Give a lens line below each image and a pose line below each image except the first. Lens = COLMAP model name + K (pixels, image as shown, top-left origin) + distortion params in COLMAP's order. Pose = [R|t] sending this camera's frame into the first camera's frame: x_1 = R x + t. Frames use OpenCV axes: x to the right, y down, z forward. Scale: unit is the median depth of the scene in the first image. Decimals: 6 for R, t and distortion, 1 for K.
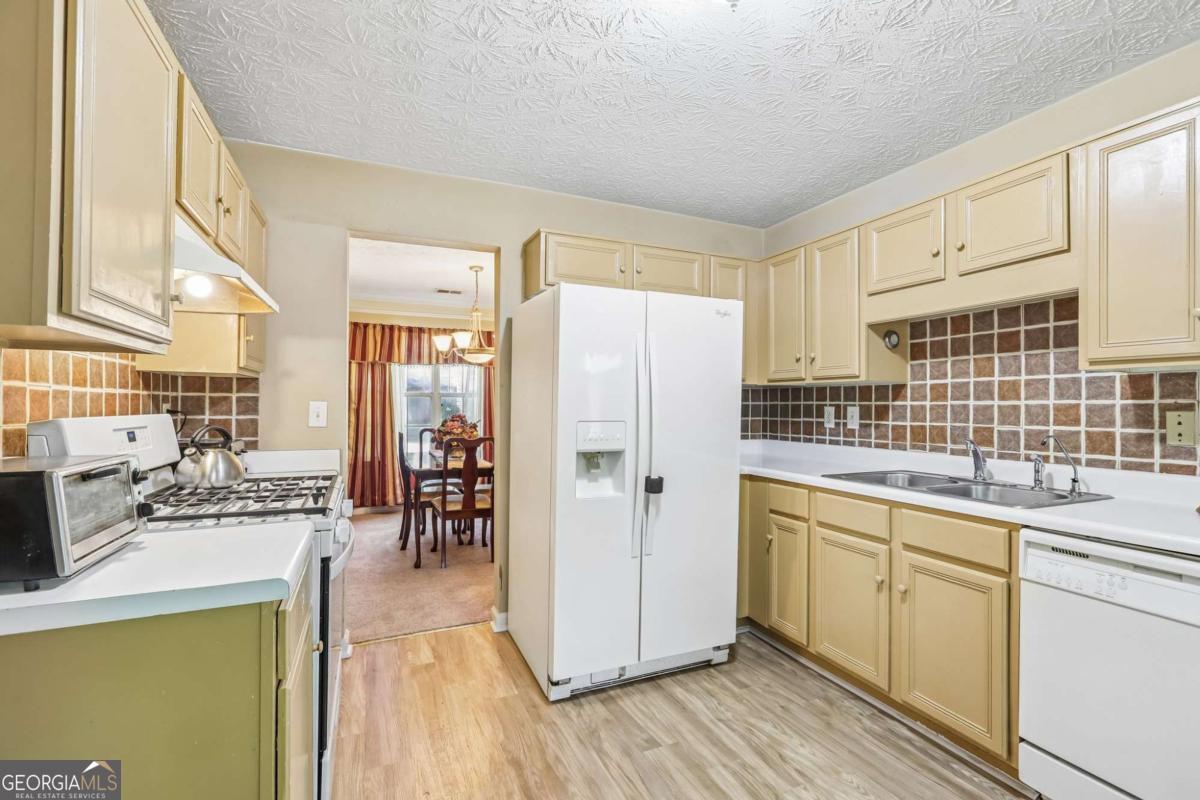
lens RADIAL K [[537.8, 0, 607.6], [0, 537.8, 402.8], [0, 0, 1]] dist [0.004924, 0.000584]
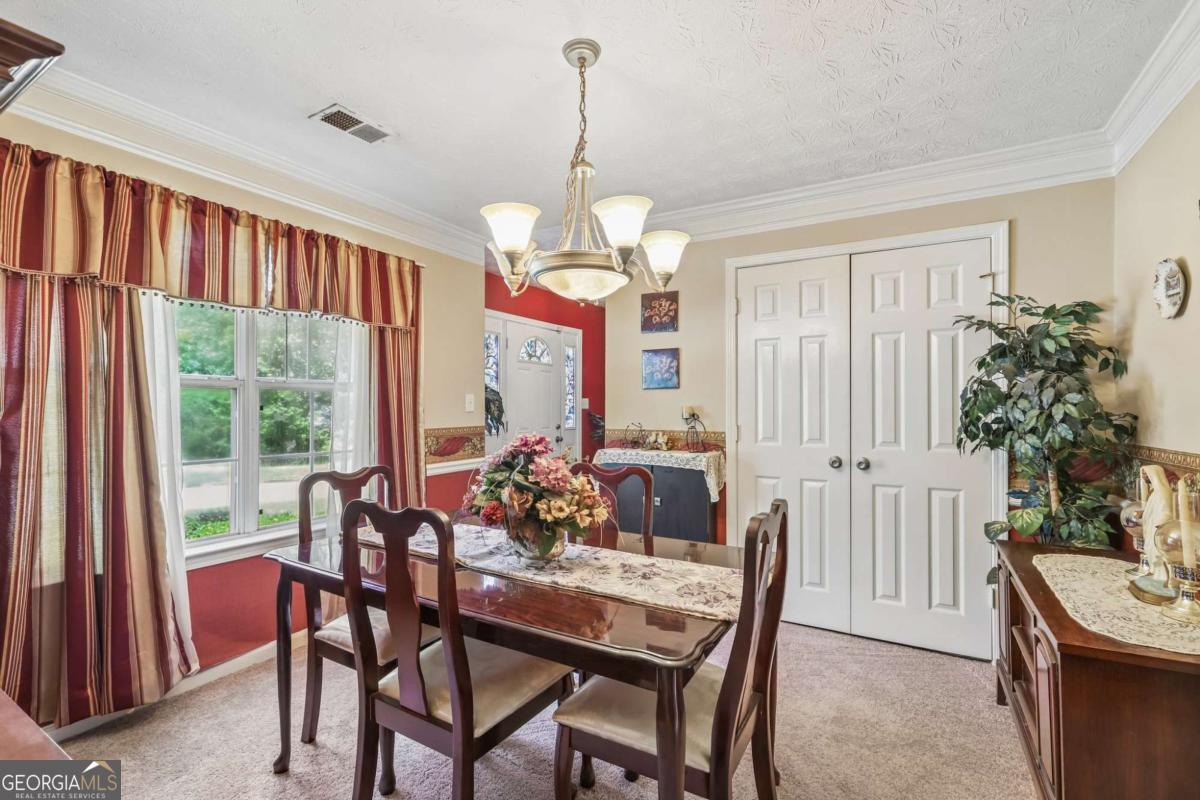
lens RADIAL K [[537.8, 0, 600.2], [0, 537.8, 403.6], [0, 0, 1]] dist [0.004924, 0.000584]
pose [[0.815590, 0.006059, 0.578598, -0.335145], [-0.003893, 0.999980, -0.004984, 0.001453], [-0.578617, 0.001813, 0.815597, 0.503029]]
